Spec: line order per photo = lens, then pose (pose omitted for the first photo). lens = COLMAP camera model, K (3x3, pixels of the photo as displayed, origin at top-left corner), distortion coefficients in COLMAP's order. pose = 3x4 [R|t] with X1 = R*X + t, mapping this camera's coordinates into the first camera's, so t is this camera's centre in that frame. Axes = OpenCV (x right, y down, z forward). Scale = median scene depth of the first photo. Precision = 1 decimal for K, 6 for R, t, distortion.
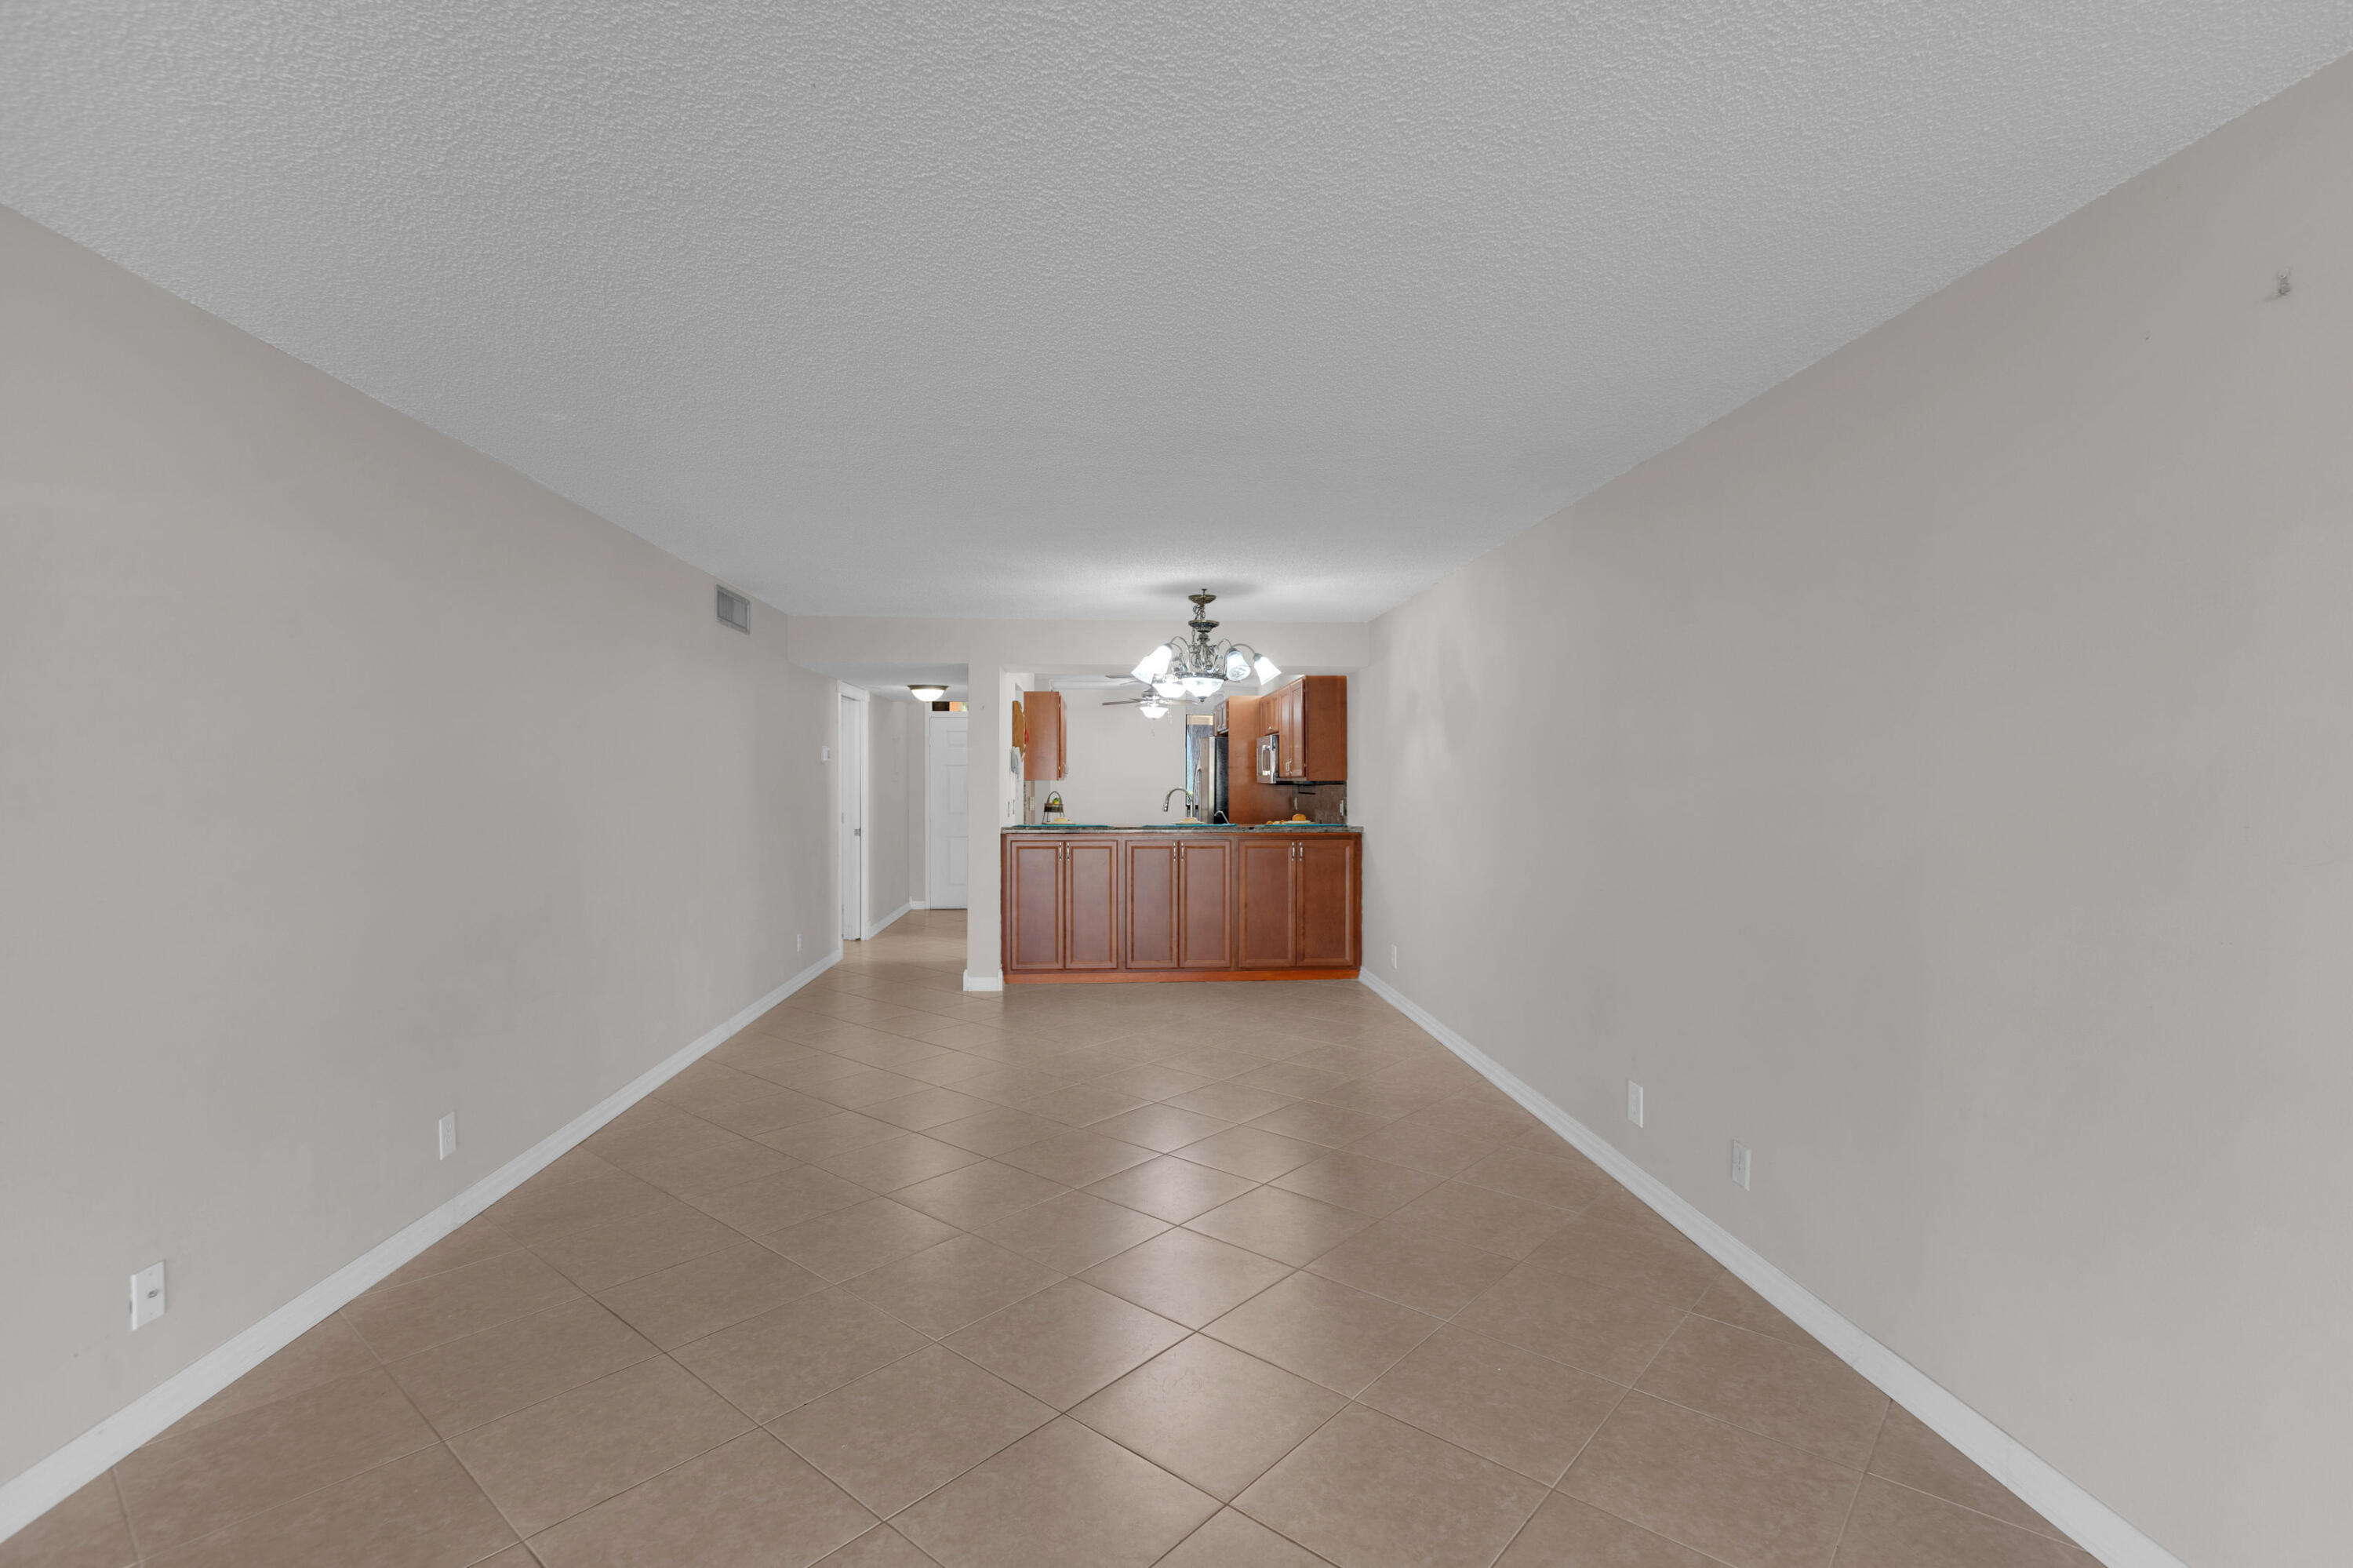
lens RADIAL K [[1080.7, 0, 1180.9], [0, 1080.7, 764.8], [0, 0, 1]] dist [0.000424, 0.000490]
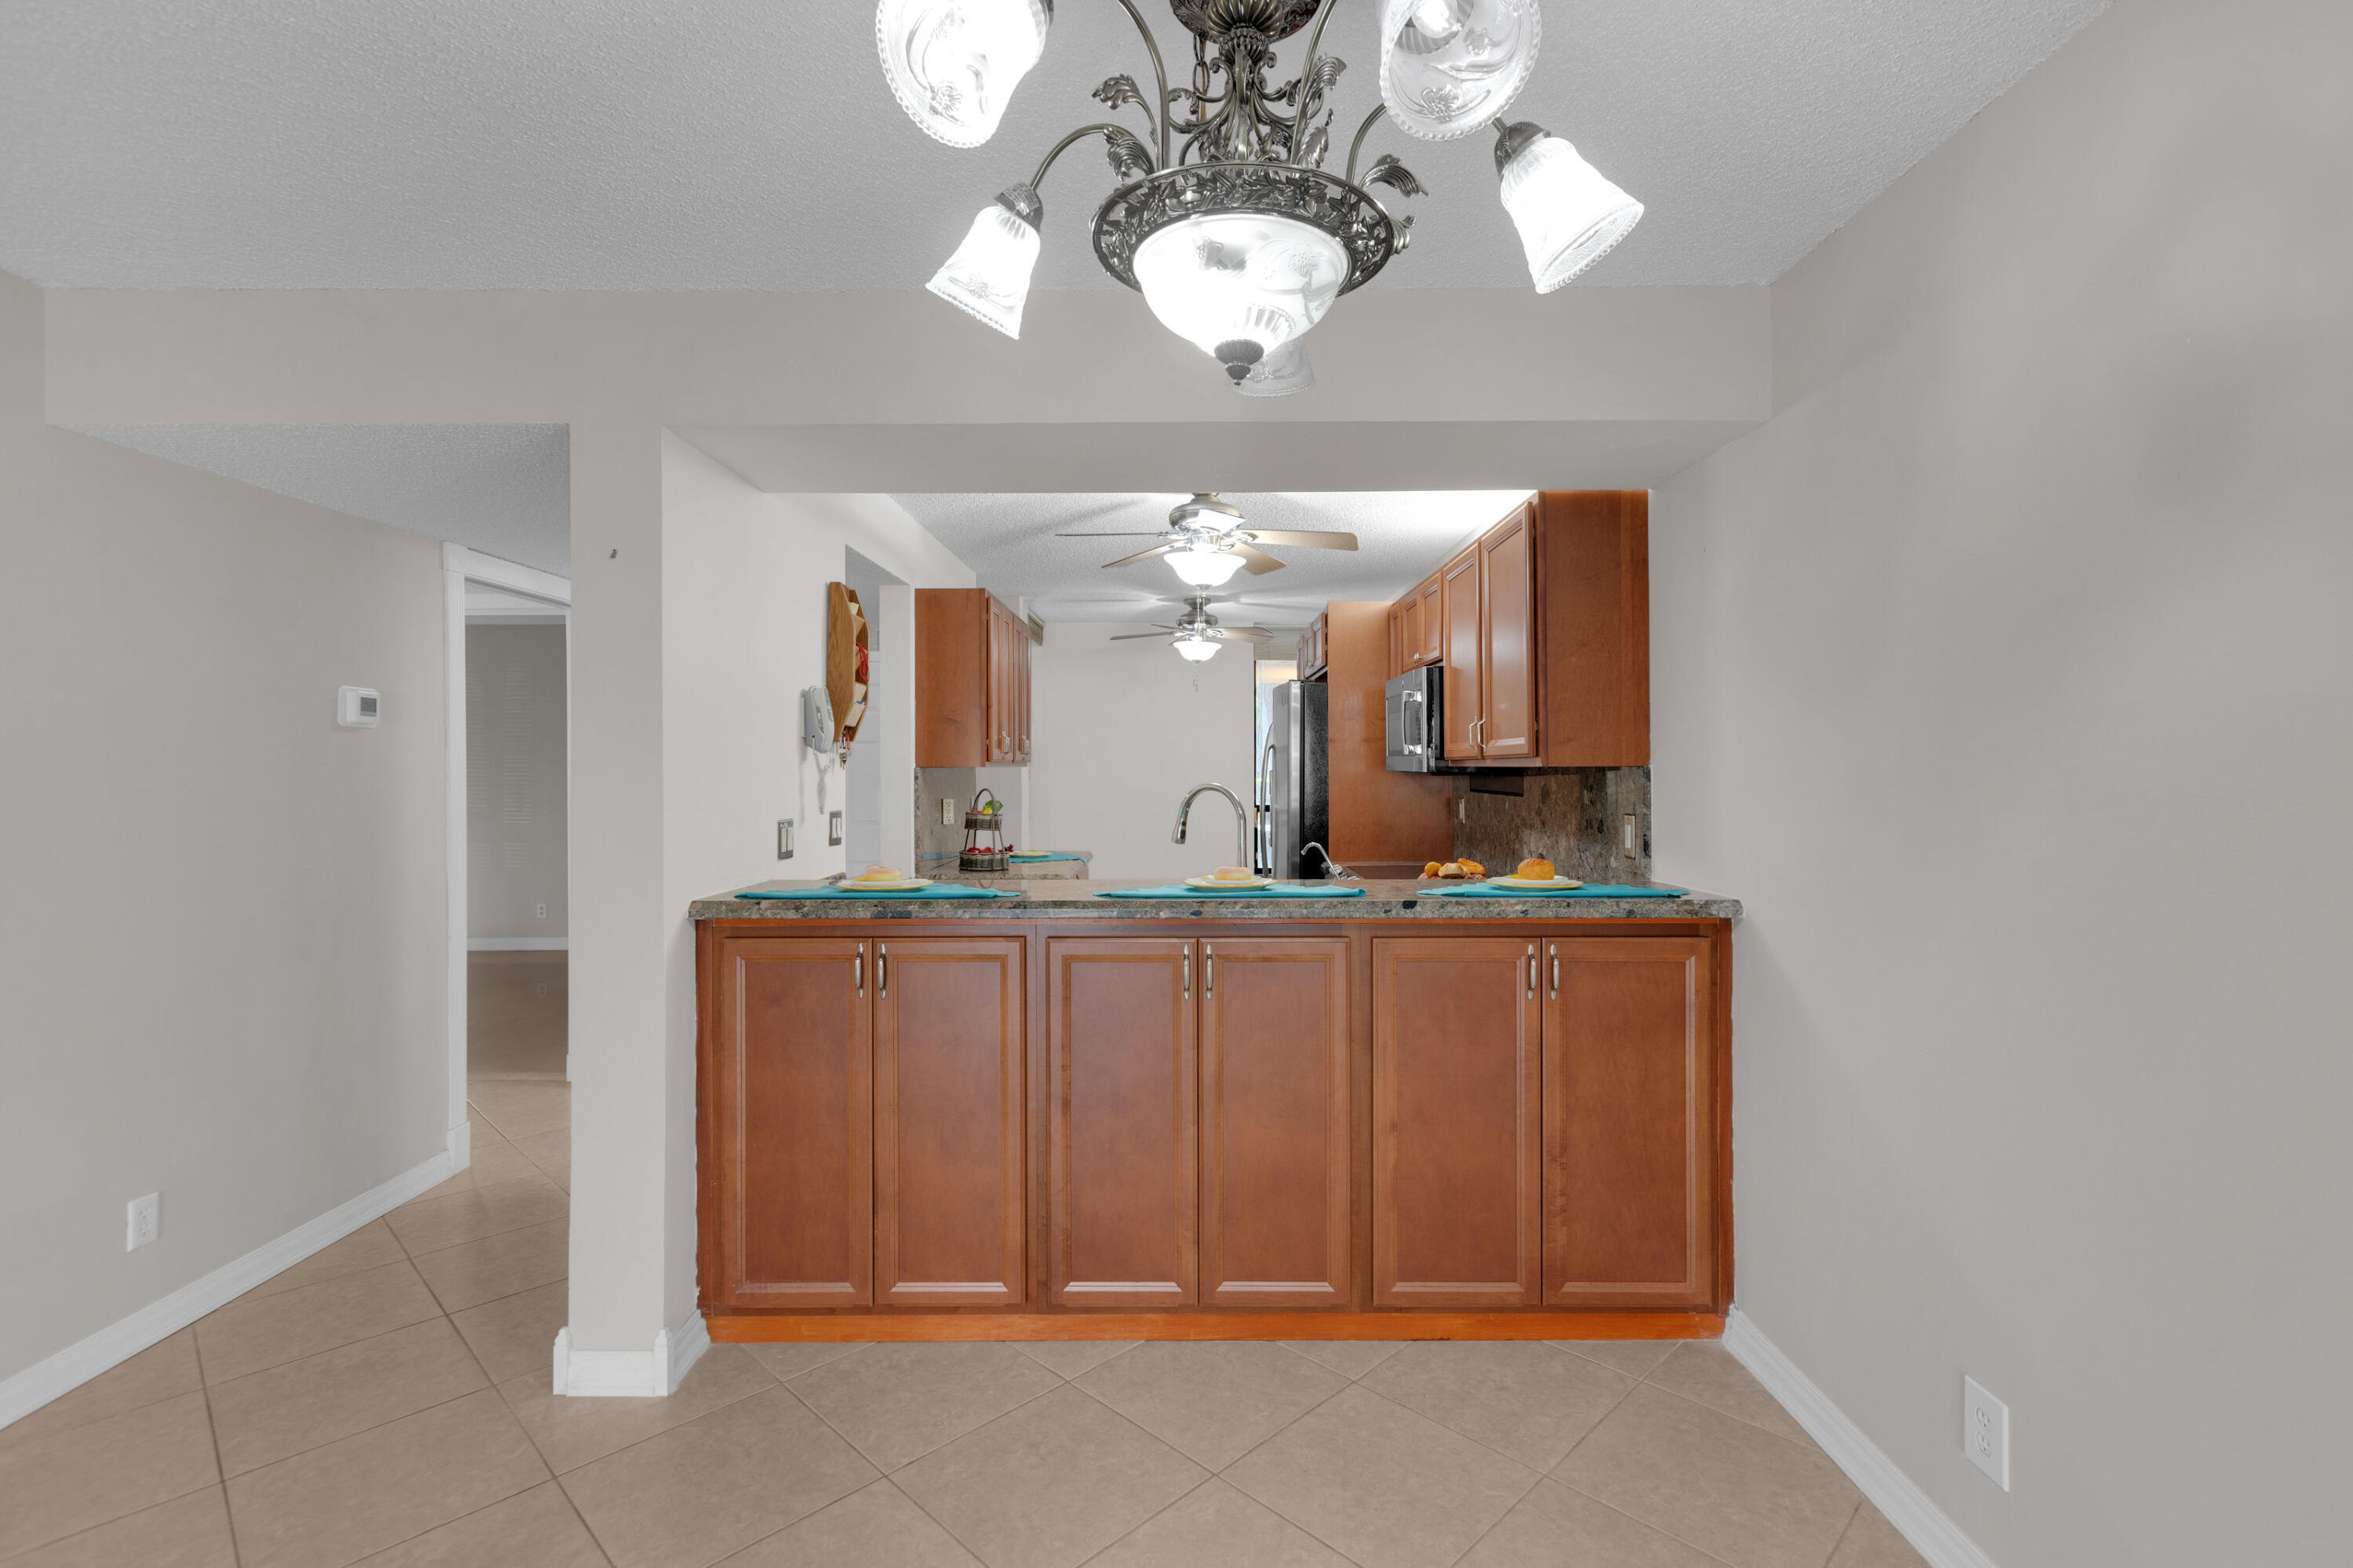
lens RADIAL K [[1102.3, 0, 1184.7], [0, 1102.3, 768.5], [0, 0, 1]] dist [-0.001449, 0.000044]
pose [[0.997275, -0.002965, -0.073711, 0.019981], [0.004143, 0.999866, 0.015830, 0.009416], [0.073655, -0.016092, 0.997154, 0.642865]]
